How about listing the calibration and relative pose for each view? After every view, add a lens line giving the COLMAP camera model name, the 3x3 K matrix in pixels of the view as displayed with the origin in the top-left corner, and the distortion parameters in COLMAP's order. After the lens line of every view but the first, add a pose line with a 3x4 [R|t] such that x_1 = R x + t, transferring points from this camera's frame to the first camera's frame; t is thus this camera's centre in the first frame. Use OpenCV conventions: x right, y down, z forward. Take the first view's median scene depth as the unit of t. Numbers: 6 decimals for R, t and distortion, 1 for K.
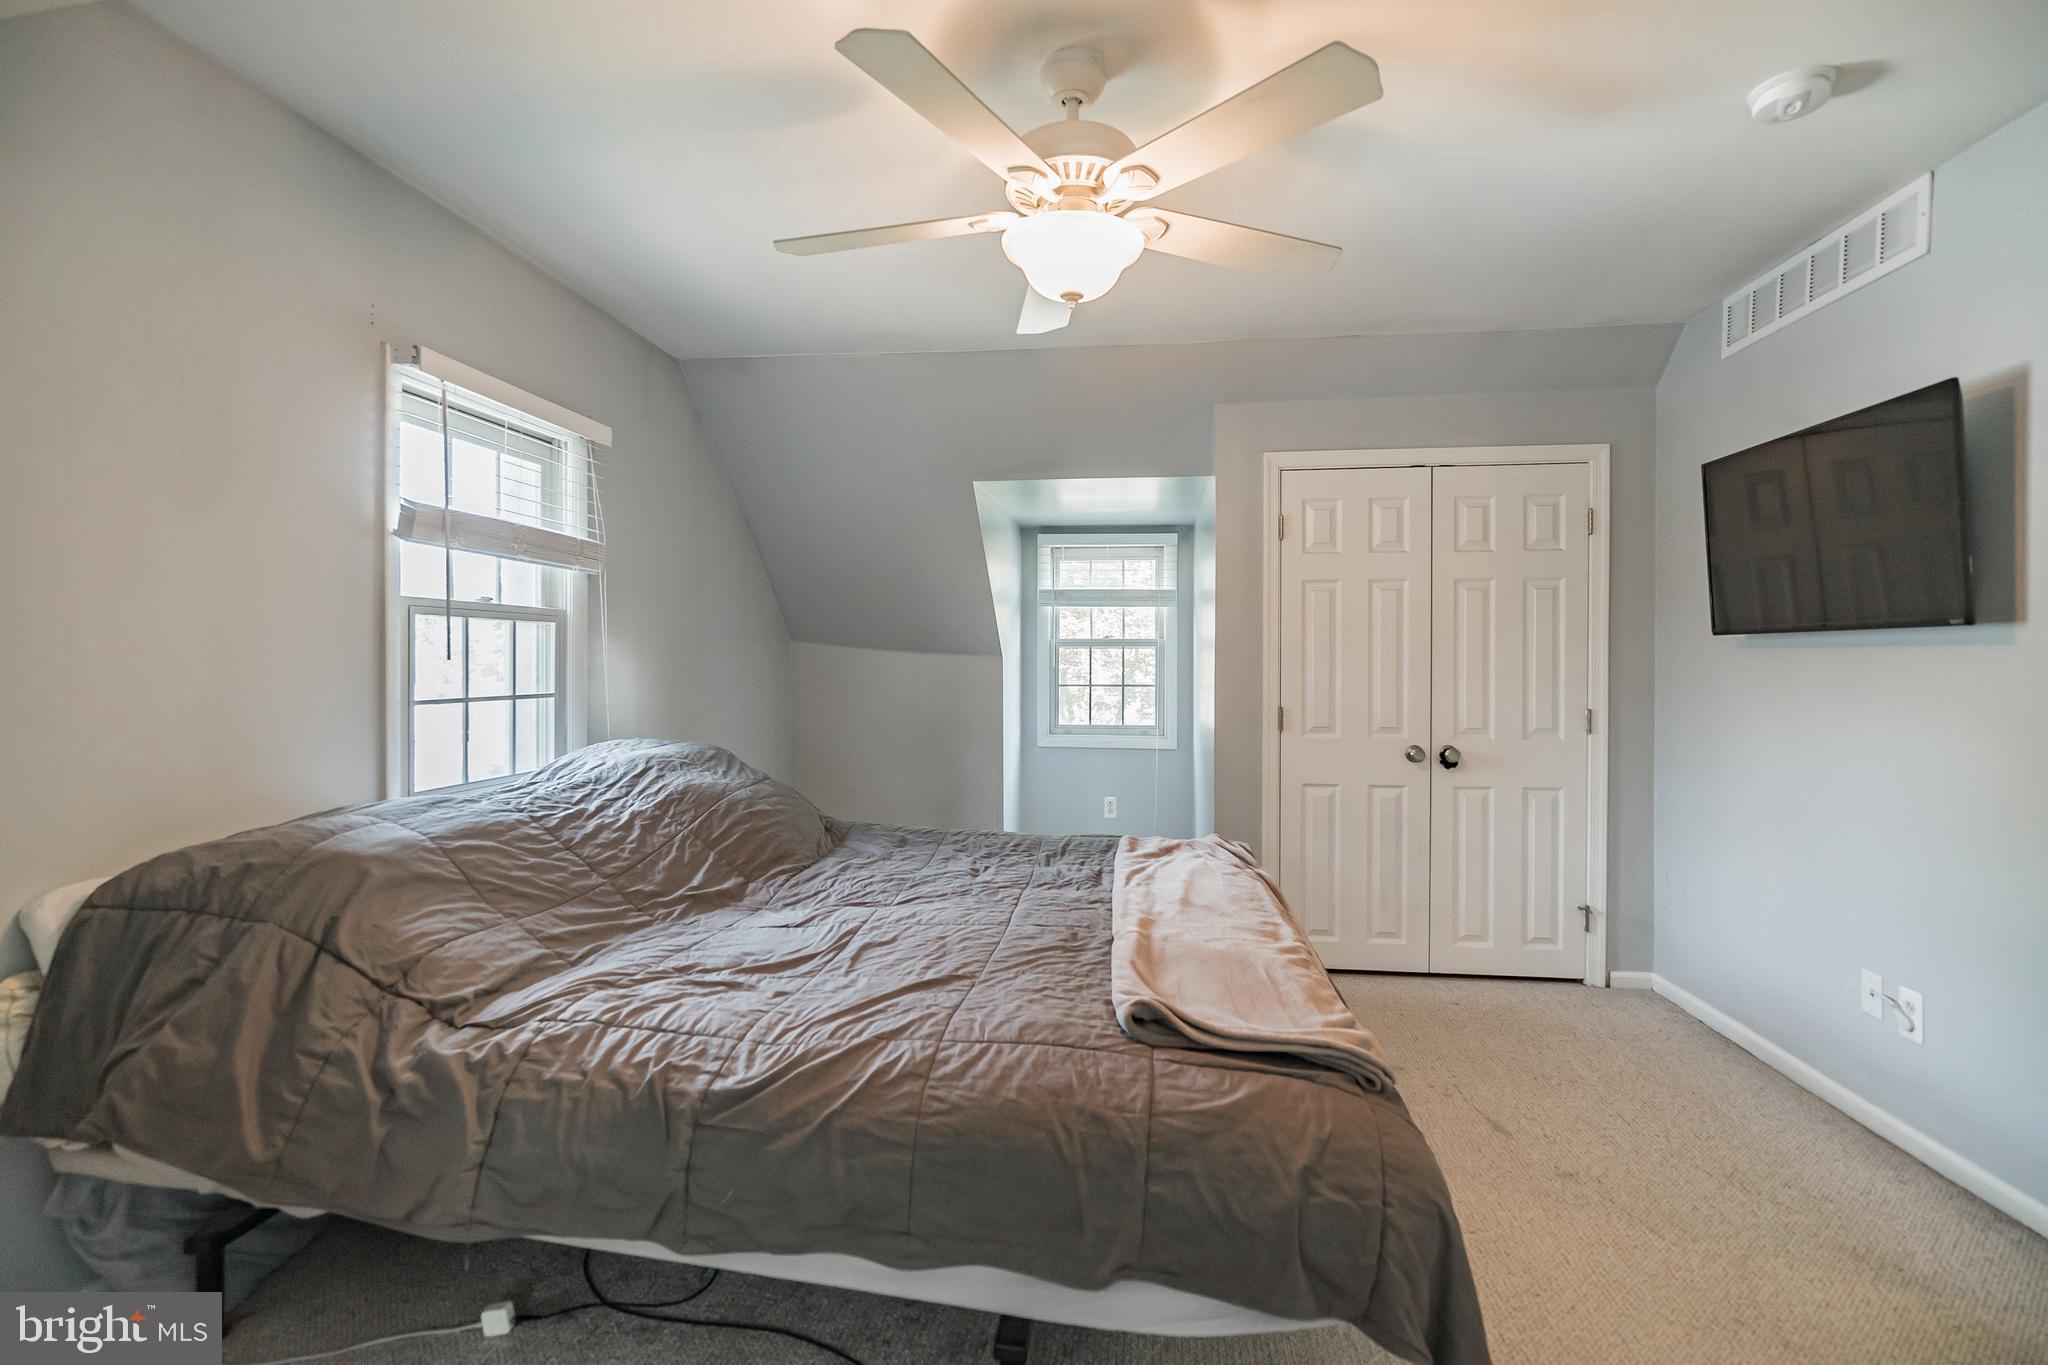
lens RADIAL K [[966.3, 0, 1028.9], [0, 966.3, 670.4], [0, 0, 1]] dist [-0.002170, 0.002776]
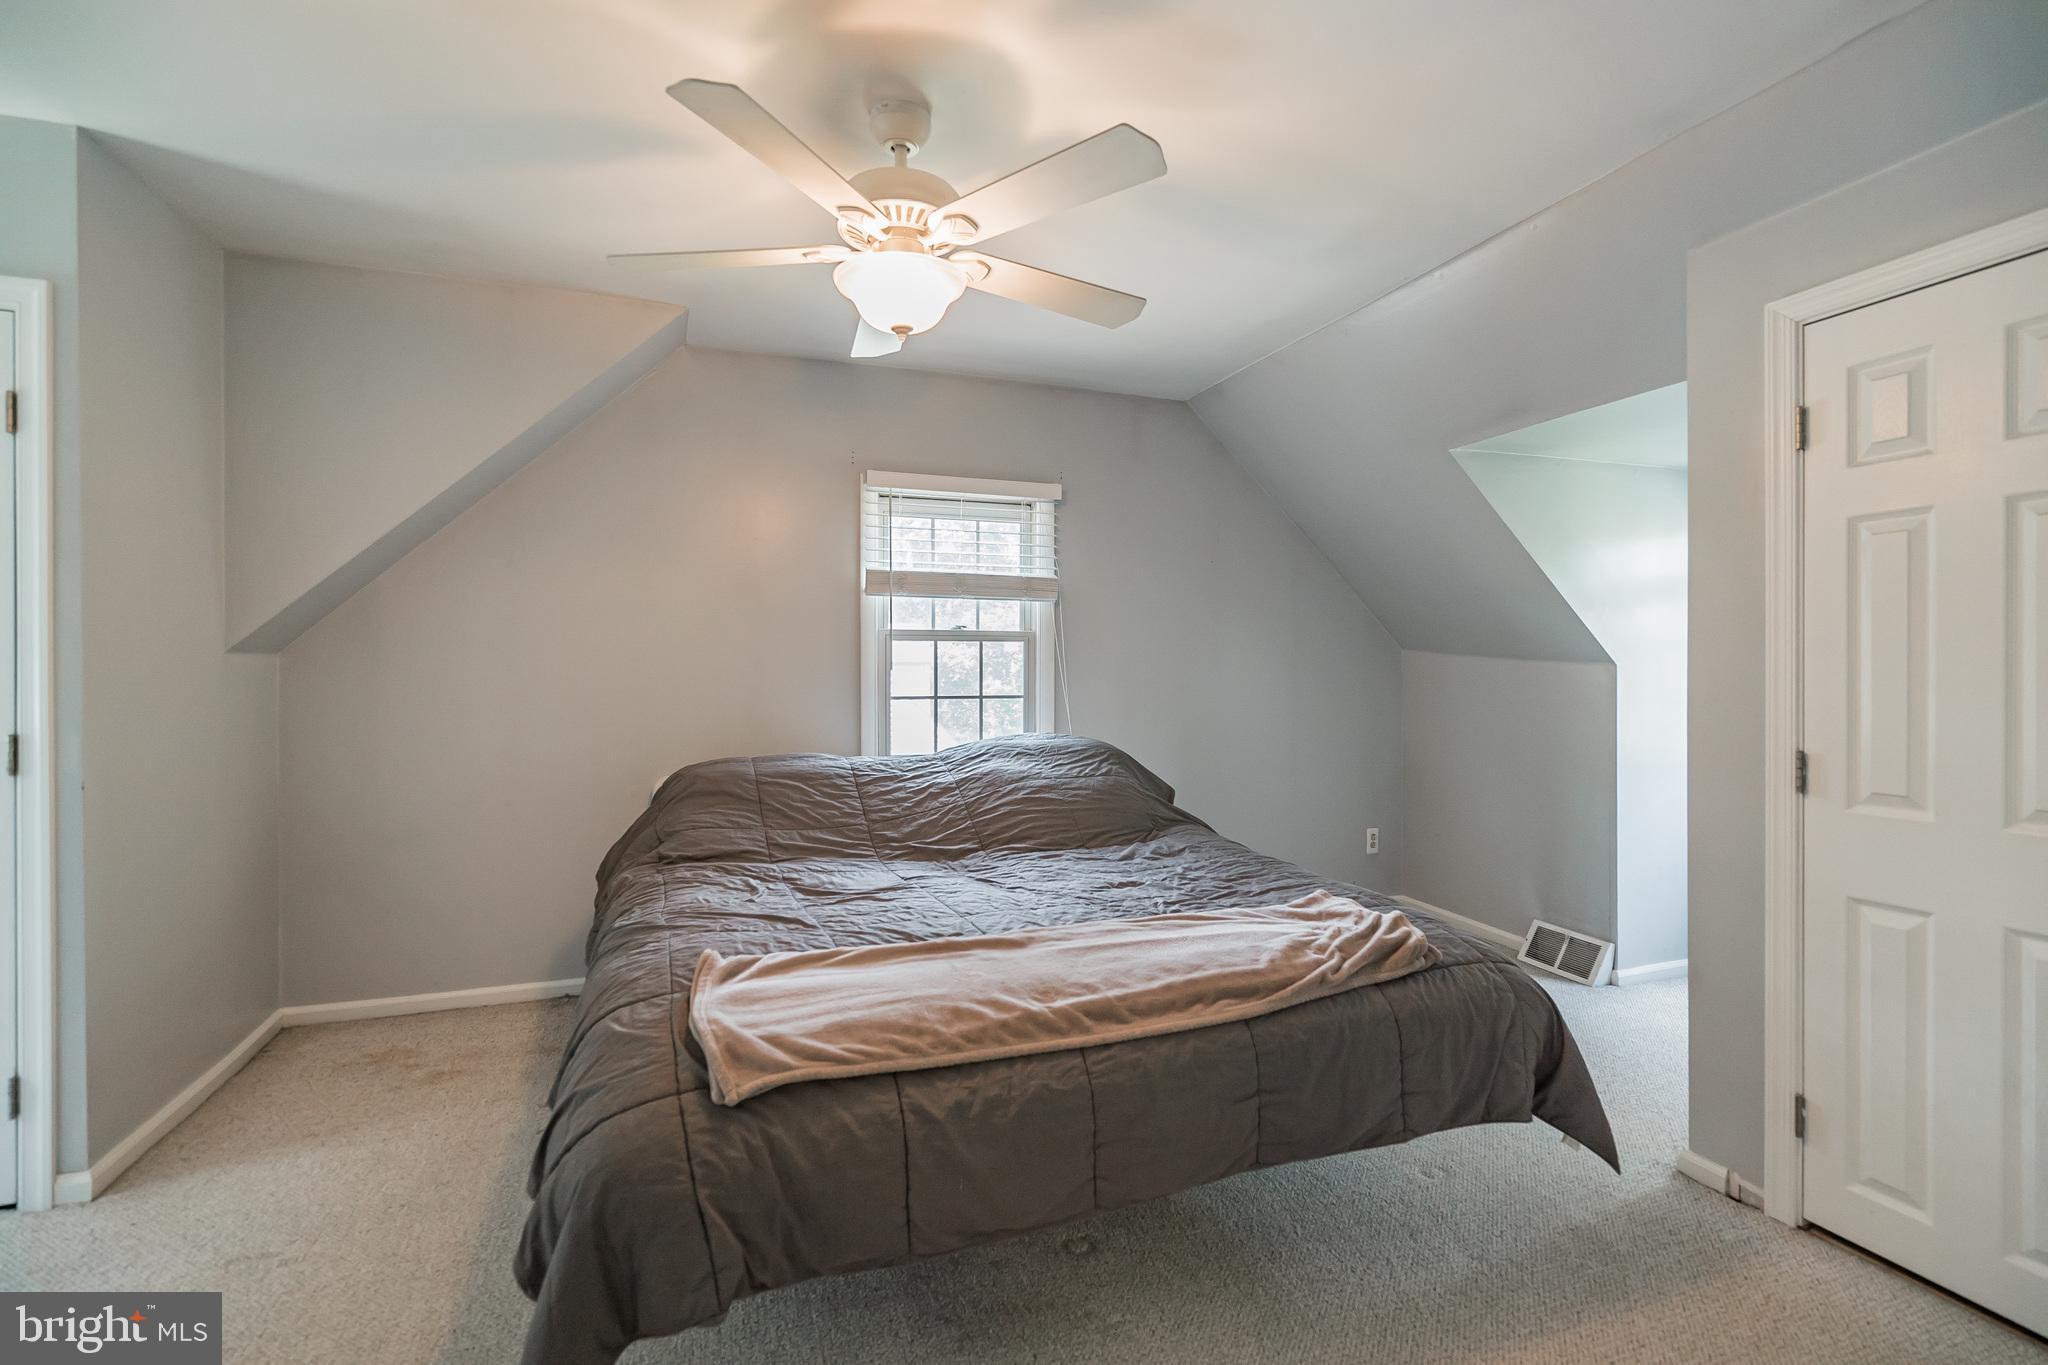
lens RADIAL K [[966.3, 0, 1028.1], [0, 966.3, 679.3], [0, 0, 1]] dist [-0.002170, 0.002776]
pose [[0.422188, 0.003524, -0.906501, 0.777155], [-0.009229, 0.999957, -0.000411, 0.001521], [0.906461, 0.008540, 0.422203, 0.488026]]
